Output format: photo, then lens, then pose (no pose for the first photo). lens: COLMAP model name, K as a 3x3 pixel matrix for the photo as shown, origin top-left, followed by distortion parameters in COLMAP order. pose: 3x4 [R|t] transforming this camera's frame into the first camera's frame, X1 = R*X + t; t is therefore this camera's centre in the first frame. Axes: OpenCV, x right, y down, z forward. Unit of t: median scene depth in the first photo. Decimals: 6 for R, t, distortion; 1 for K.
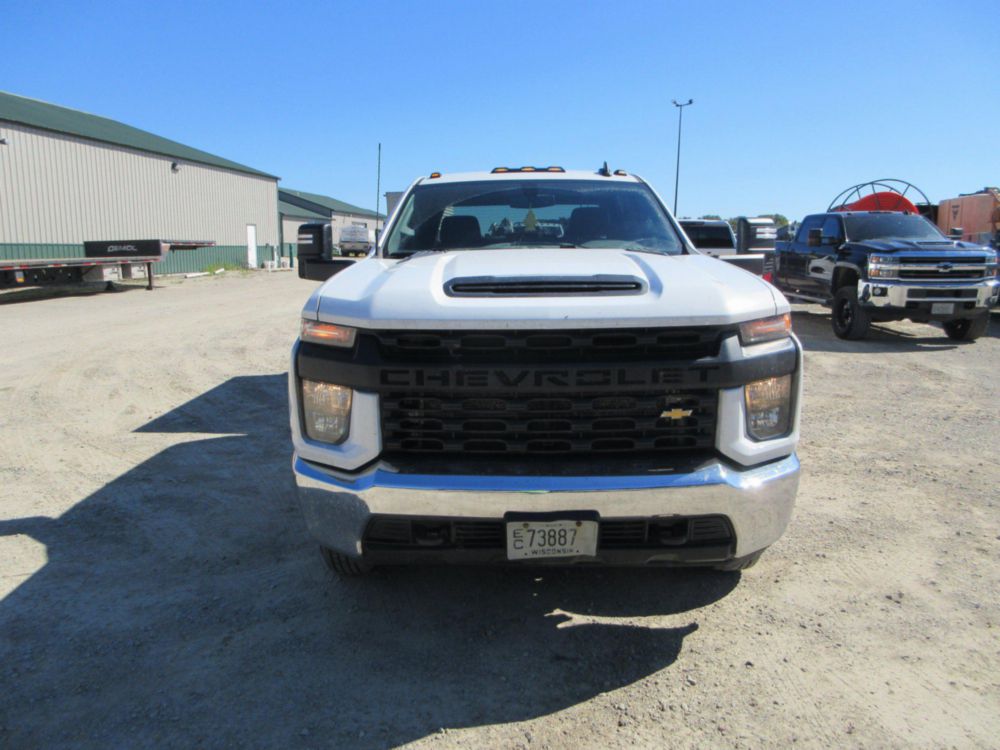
lens RADIAL K [[738.6, 0, 499.9], [0, 738.6, 371.9], [0, 0, 1]] dist [-0.009685, -0.002482]
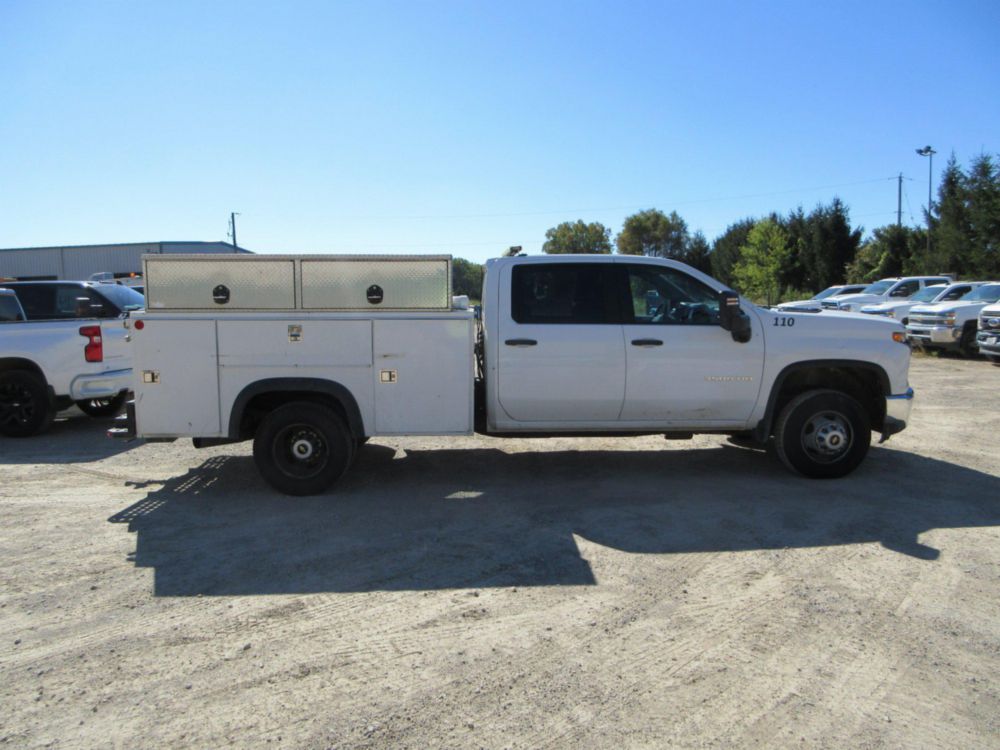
lens RADIAL K [[738.6, 0, 497.1], [0, 738.6, 377.3], [0, 0, 1]] dist [-0.009685, -0.002482]
pose [[-0.042506, -0.103511, 0.993720, -1.633266], [0.191372, 0.975359, 0.109784, -0.280710], [-0.980597, 0.194836, -0.021649, 1.506893]]
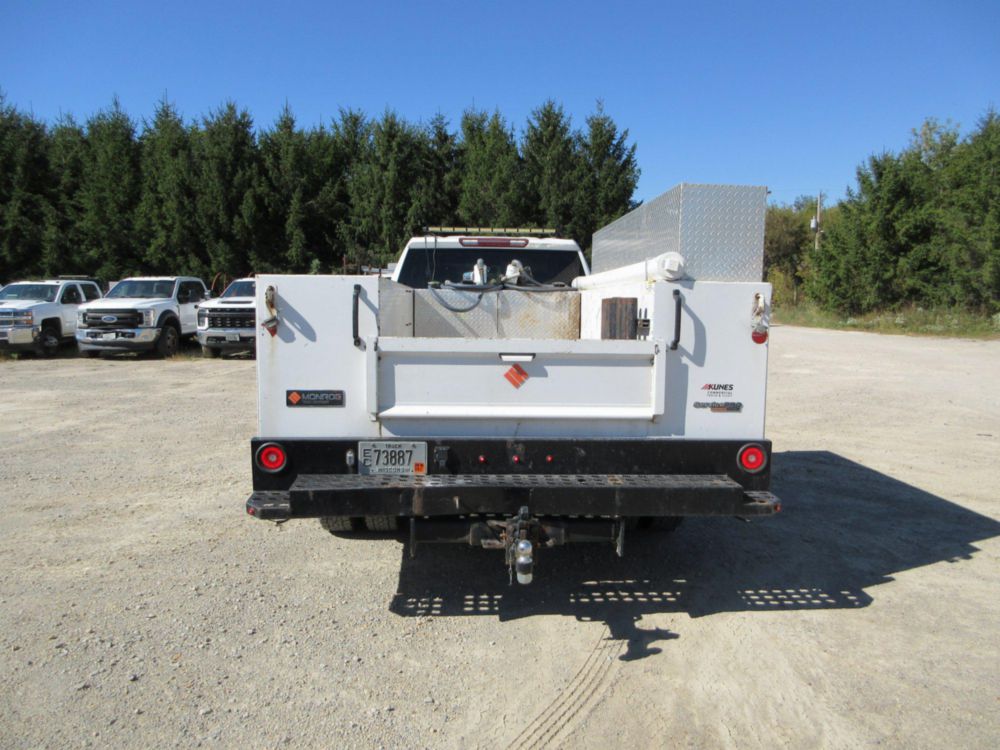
lens RADIAL K [[738.6, 0, 501.5], [0, 738.6, 373.3], [0, 0, 1]] dist [-0.009685, -0.002482]
pose [[-0.998480, 0.008081, -0.054522, 0.111489], [-0.007497, 0.960091, 0.279587, -0.505688], [0.054606, 0.279571, -0.958571, 2.900944]]
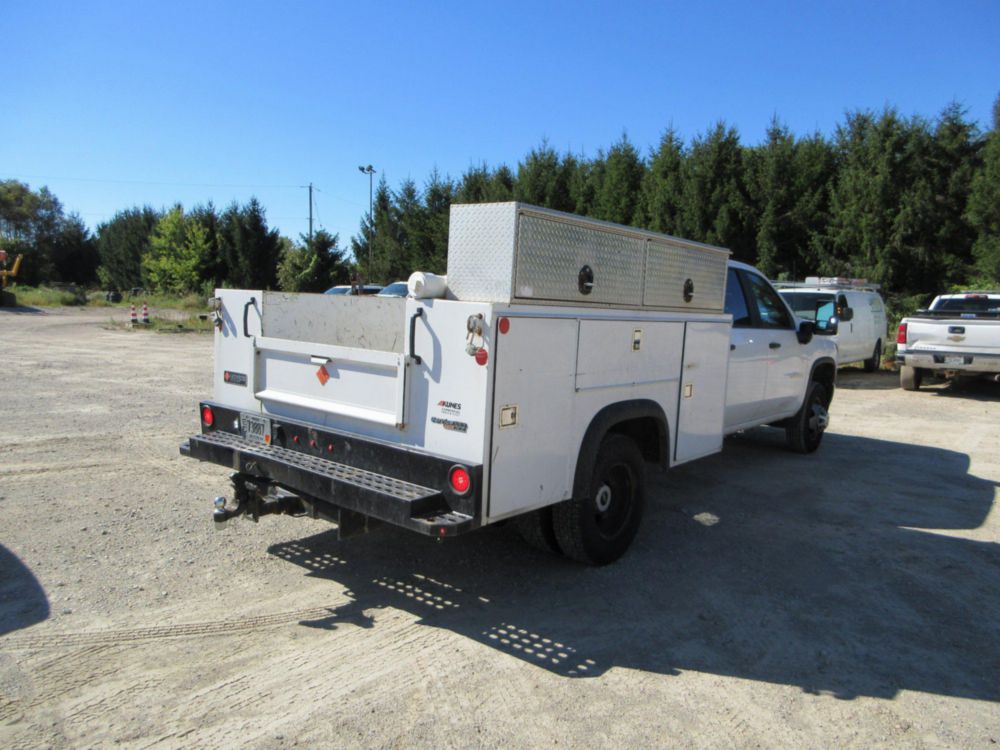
lens RADIAL K [[738.6, 0, 499.5], [0, 738.6, 375.2], [0, 0, 1]] dist [-0.009685, -0.002482]
pose [[-0.780594, -0.085099, 0.619219, -0.708595], [0.083092, 0.967767, 0.237747, -0.489593], [-0.619491, 0.237036, -0.748361, 2.717113]]
